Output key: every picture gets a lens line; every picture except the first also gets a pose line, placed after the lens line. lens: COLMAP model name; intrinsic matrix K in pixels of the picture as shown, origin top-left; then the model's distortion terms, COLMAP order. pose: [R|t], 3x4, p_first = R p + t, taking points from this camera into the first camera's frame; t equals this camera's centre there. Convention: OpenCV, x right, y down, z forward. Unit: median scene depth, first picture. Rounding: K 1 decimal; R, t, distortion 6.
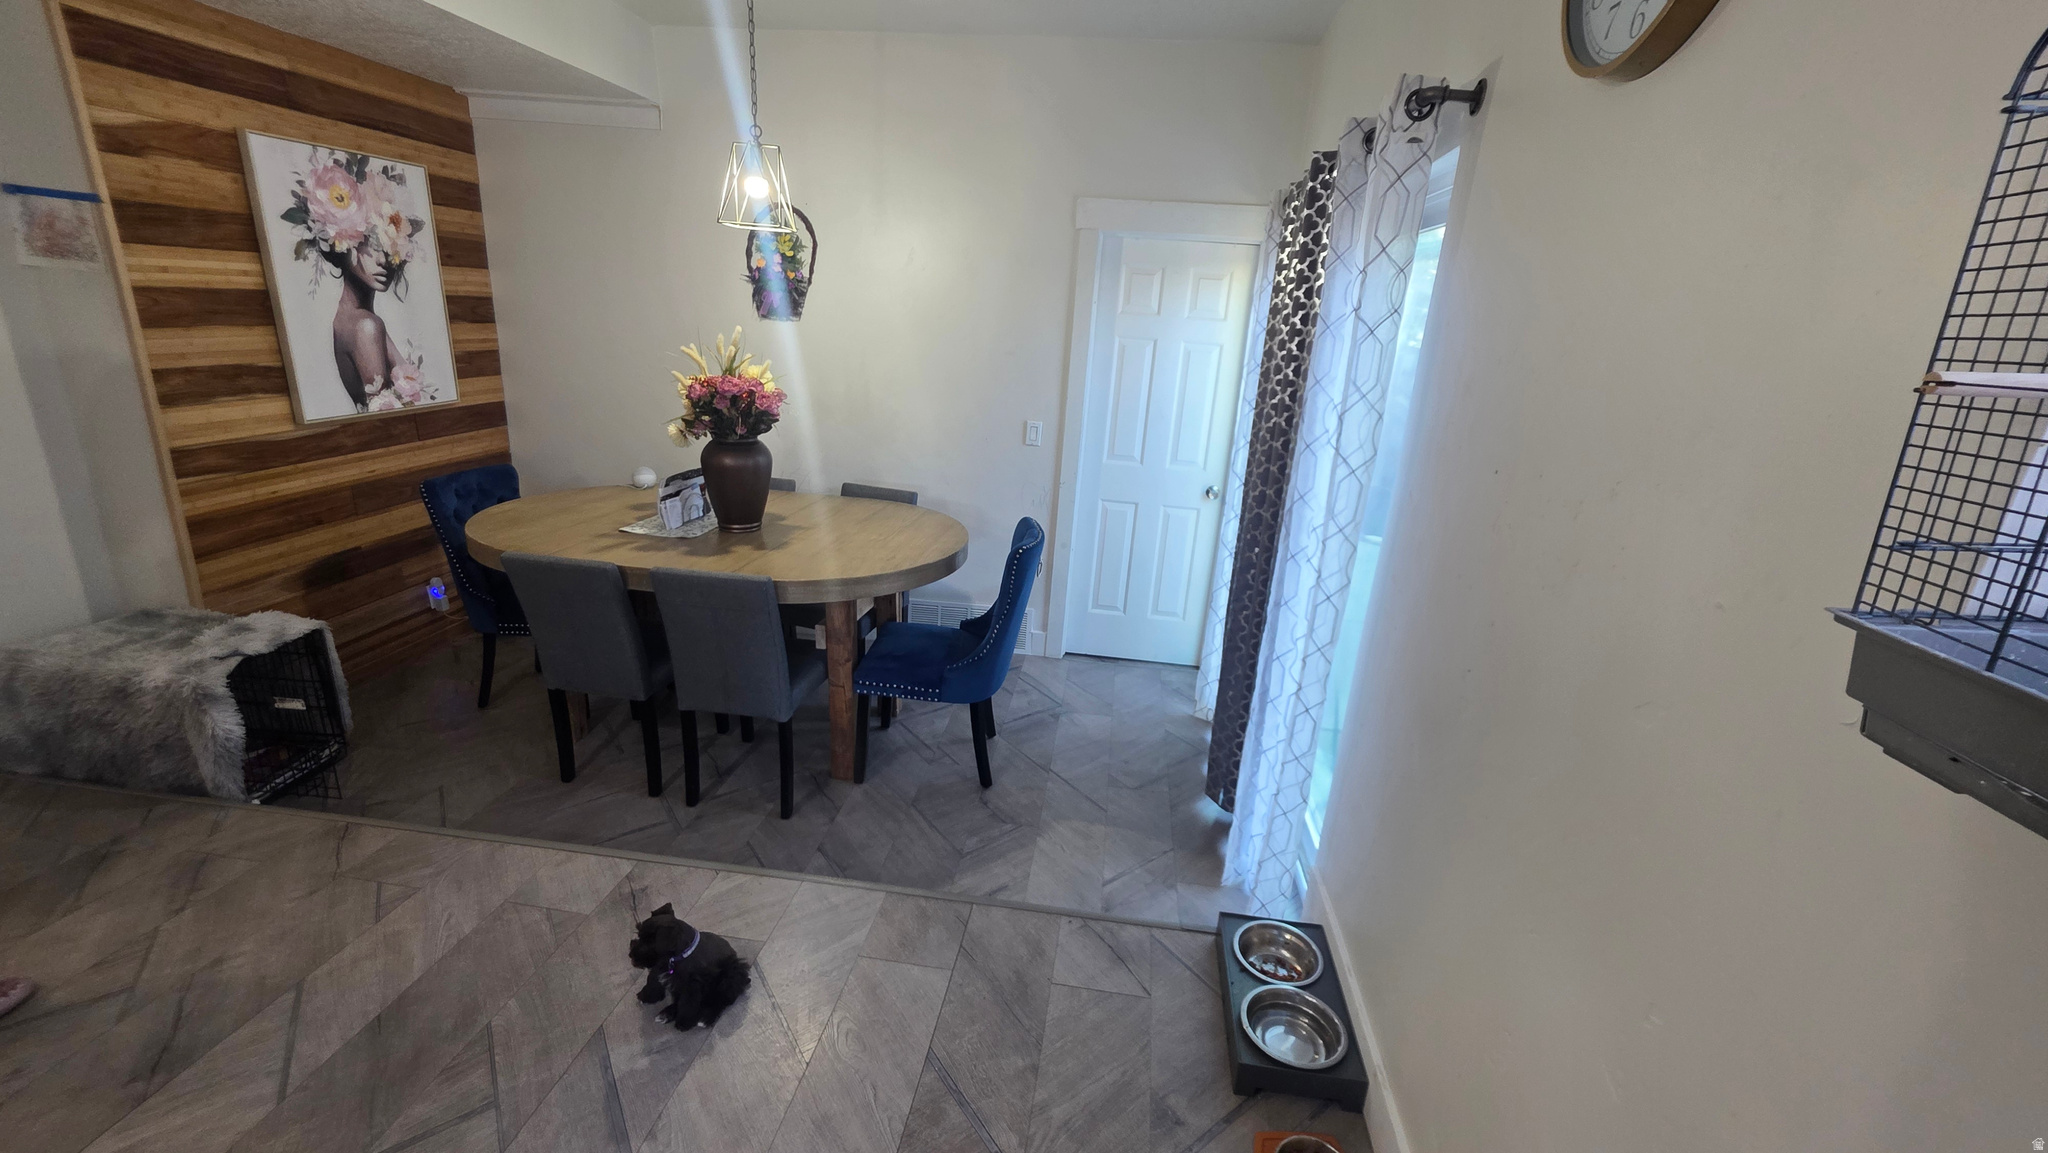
lens RADIAL K [[824.8, 0, 1031.3], [0, 824.8, 568.7], [0, 0, 1]] dist [0.001157, 0.000156]
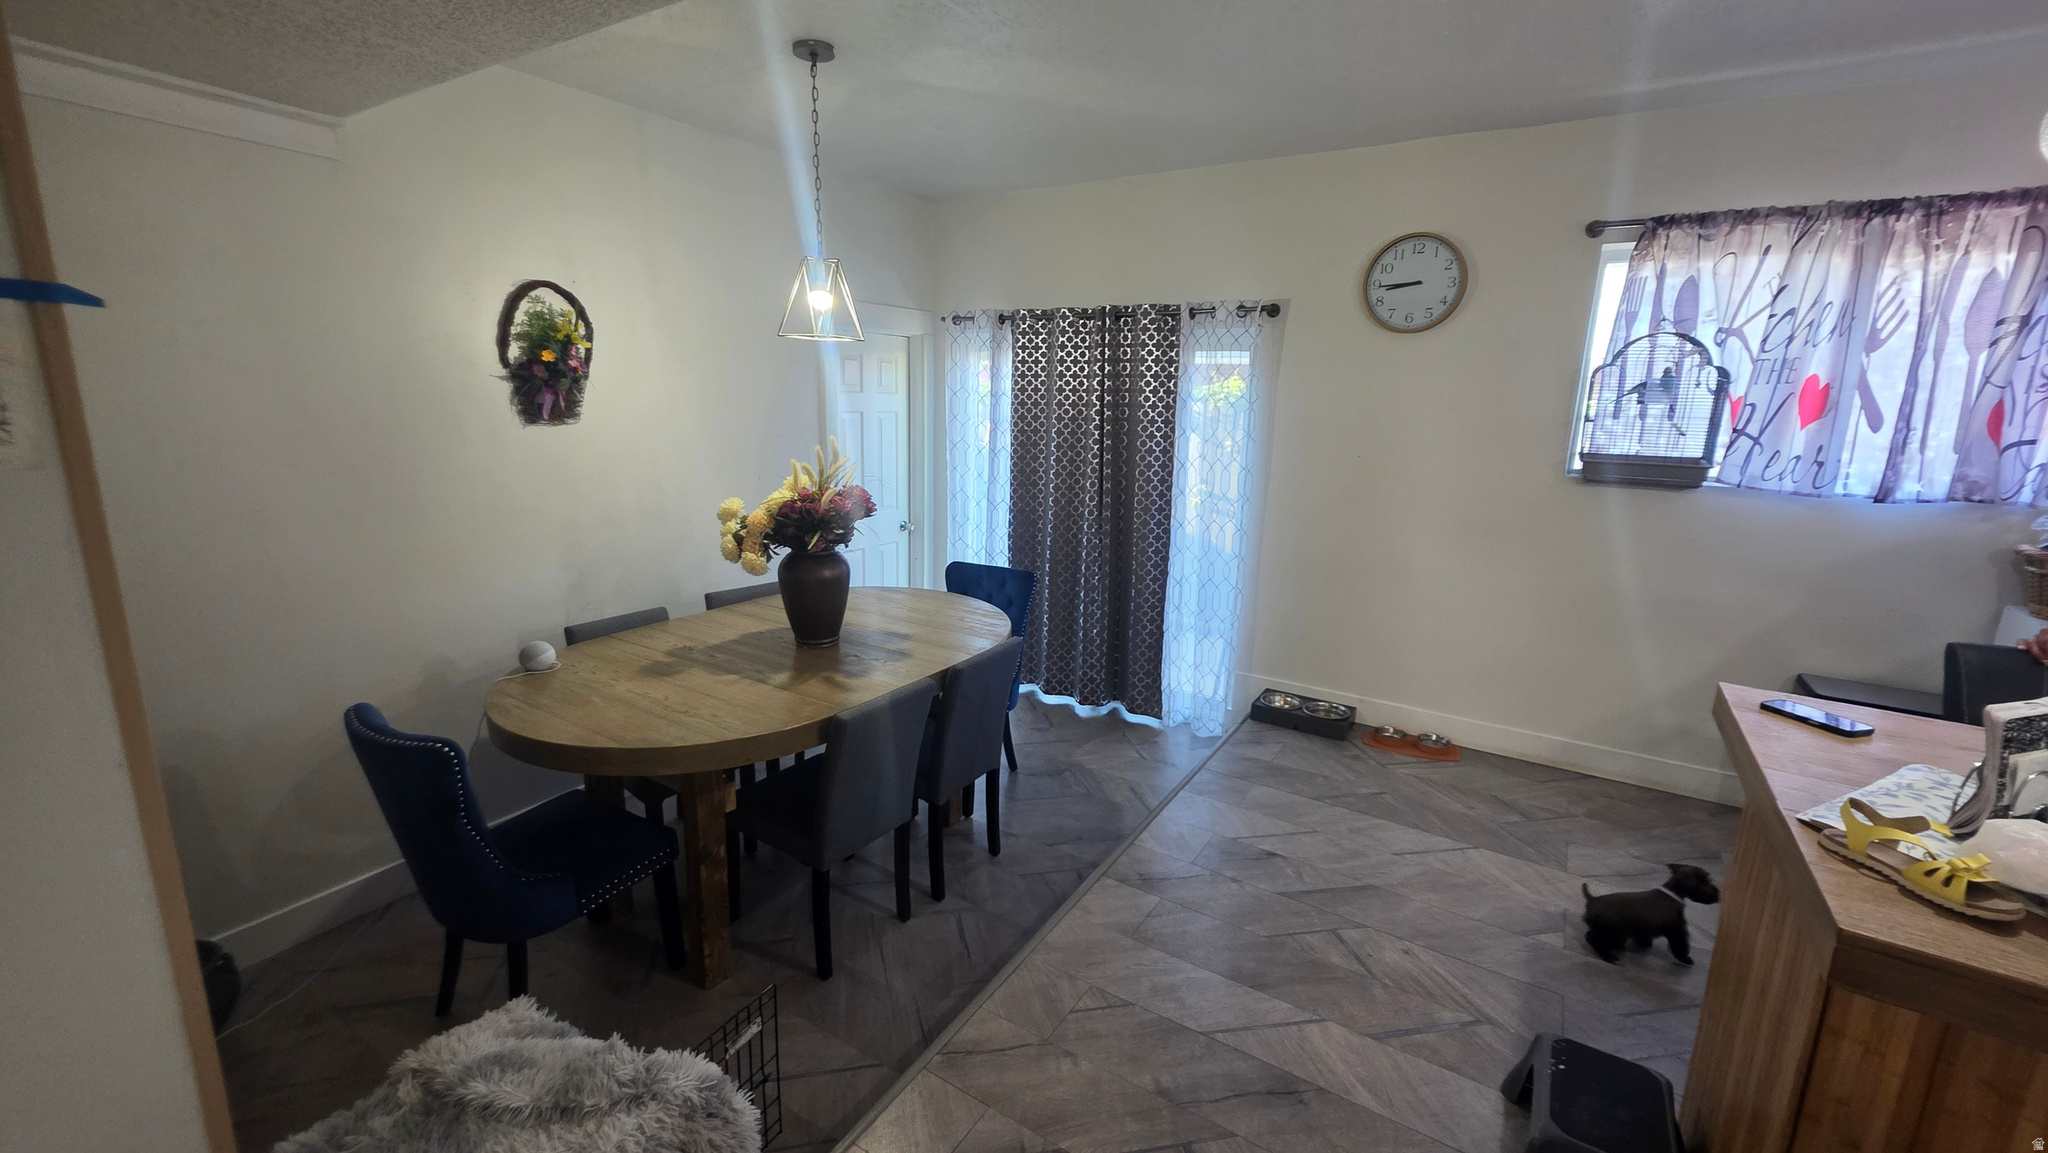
lens RADIAL K [[824.8, 0, 1031.3], [0, 824.8, 568.7], [0, 0, 1]] dist [0.001157, 0.000156]
pose [[0.416419, -0.250750, 0.873910, -1.553746], [0.269949, 0.951968, 0.144516, -0.297622], [-0.868172, 0.175732, 0.464107, 0.473794]]
